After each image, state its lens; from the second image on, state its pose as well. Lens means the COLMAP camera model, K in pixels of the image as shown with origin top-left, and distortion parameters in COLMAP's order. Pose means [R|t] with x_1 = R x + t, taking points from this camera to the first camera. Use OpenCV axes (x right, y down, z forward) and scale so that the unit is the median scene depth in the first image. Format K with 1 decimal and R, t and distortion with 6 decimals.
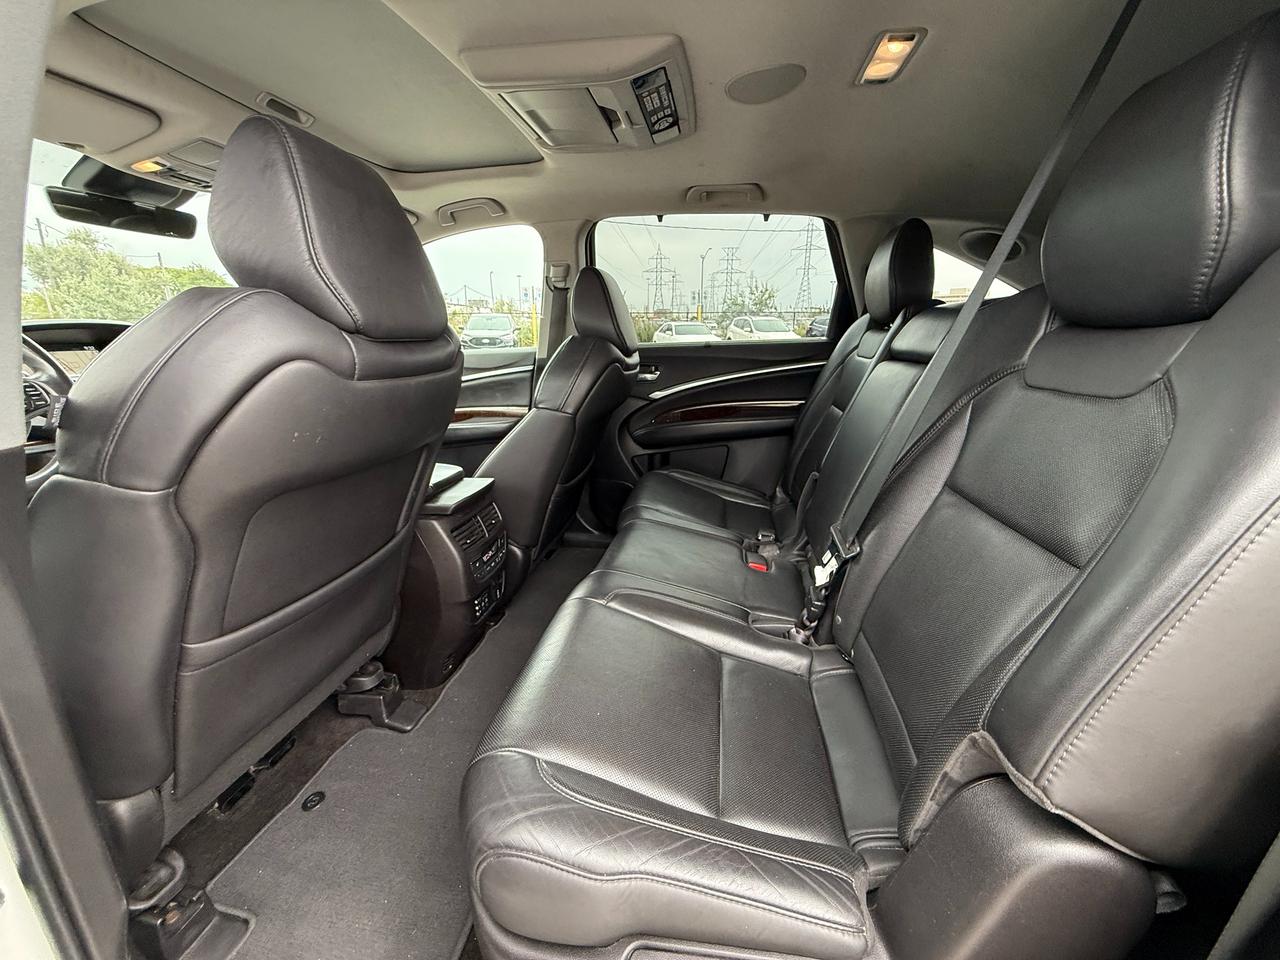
lens RADIAL K [[508.1, 0, 640.4], [0, 508.1, 476.9], [0, 0, 1]] dist [-0.000346, -0.000016]
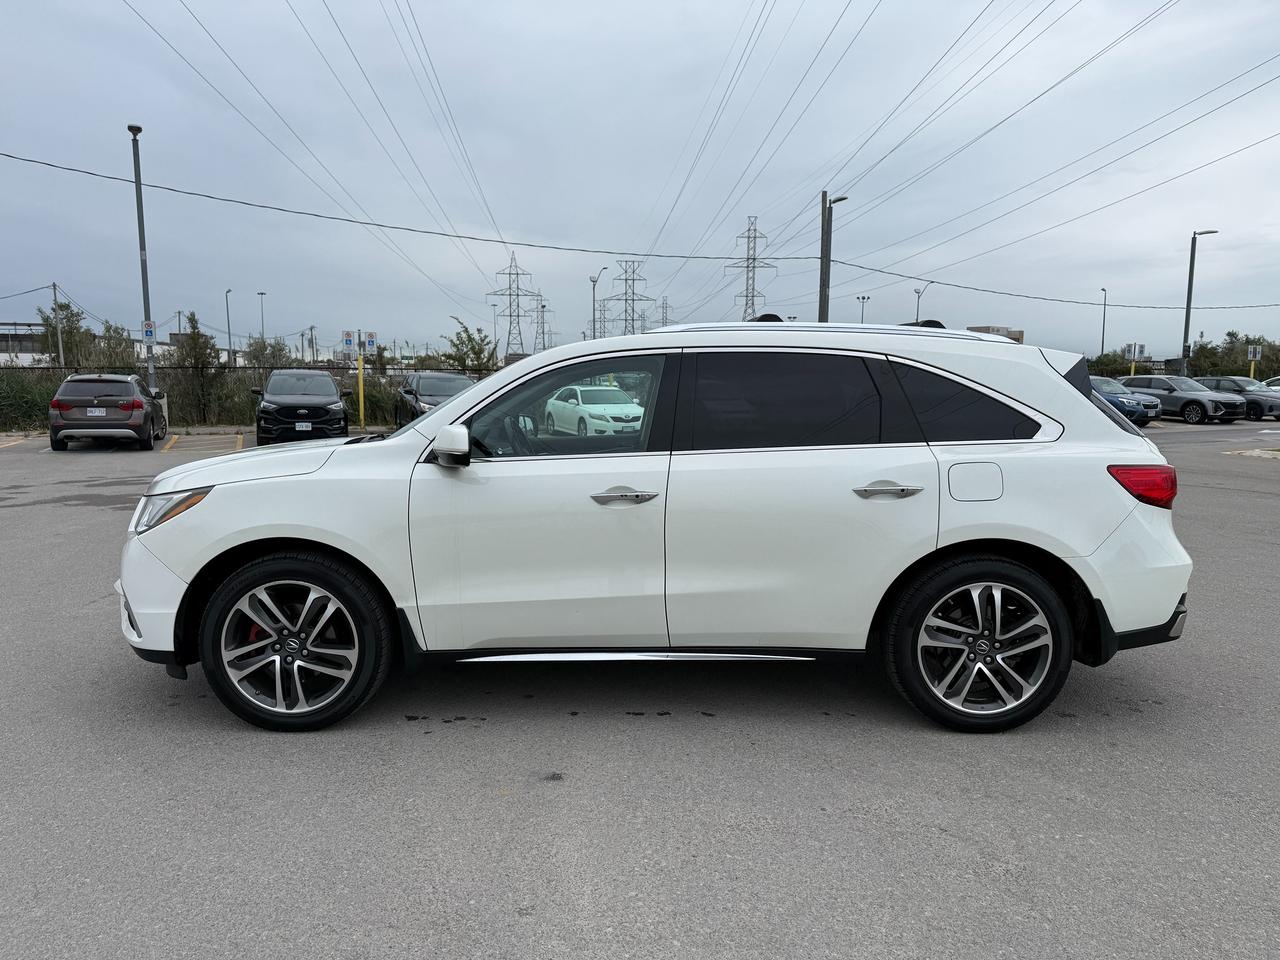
lens RADIAL K [[905.7, 0, 640.8], [0, 905.7, 492.2], [0, 0, 1]] dist [0.057158, -0.063064]
pose [[0.984081, -0.014401, 0.177138, -0.953421], [0.043896, 0.985526, -0.163744, 0.558245], [-0.172216, 0.168913, 0.970469, -2.373284]]
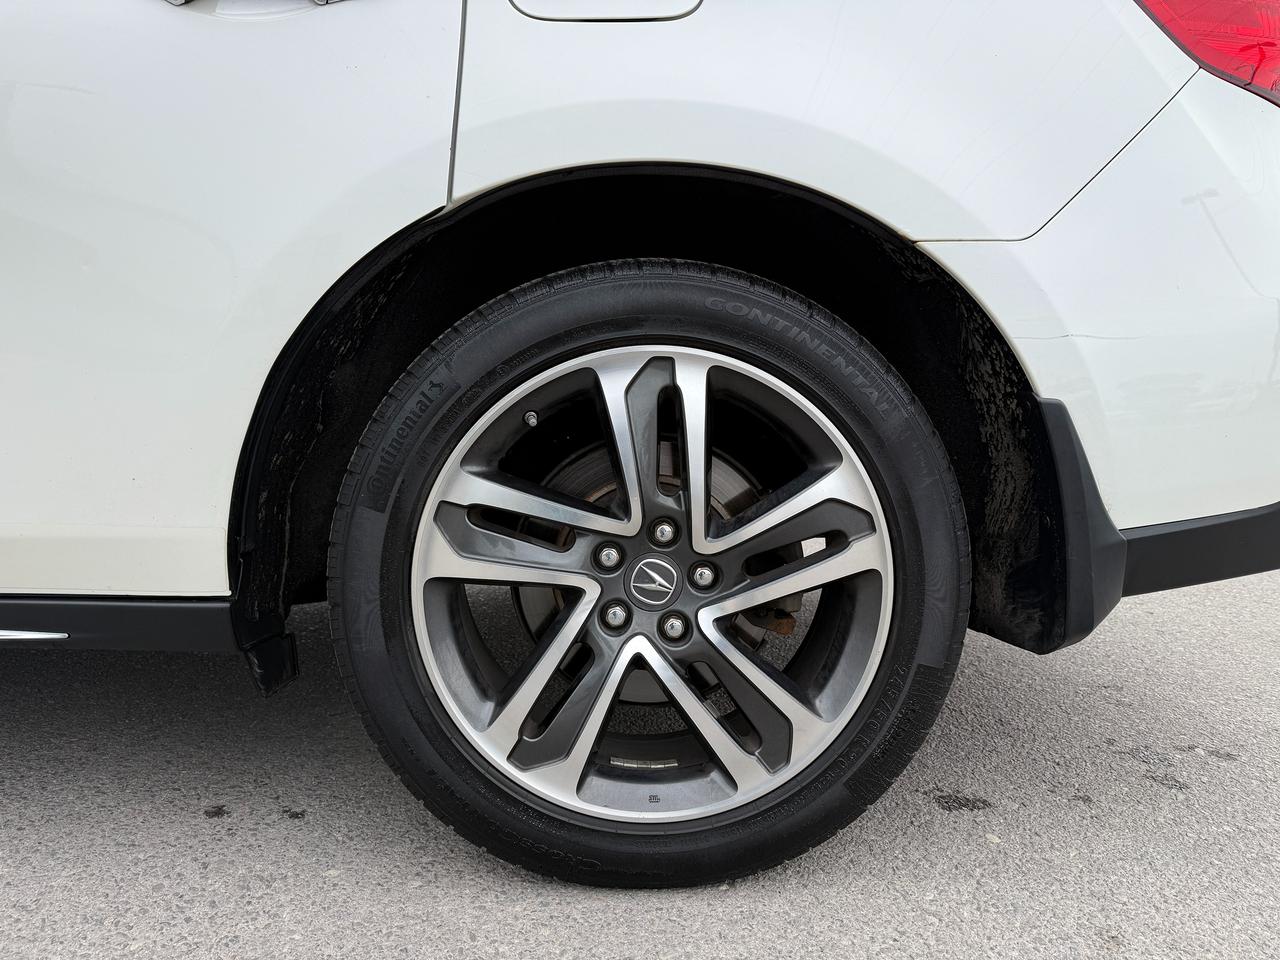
lens RADIAL K [[905.7, 0, 635.3], [0, 905.7, 488.8], [0, 0, 1]] dist [0.057158, -0.063064]
pose [[0.979990, -0.012756, 0.198638, 0.320377], [0.047306, 0.984276, -0.170183, 0.661796], [-0.193344, 0.176175, 0.965184, -0.634509]]
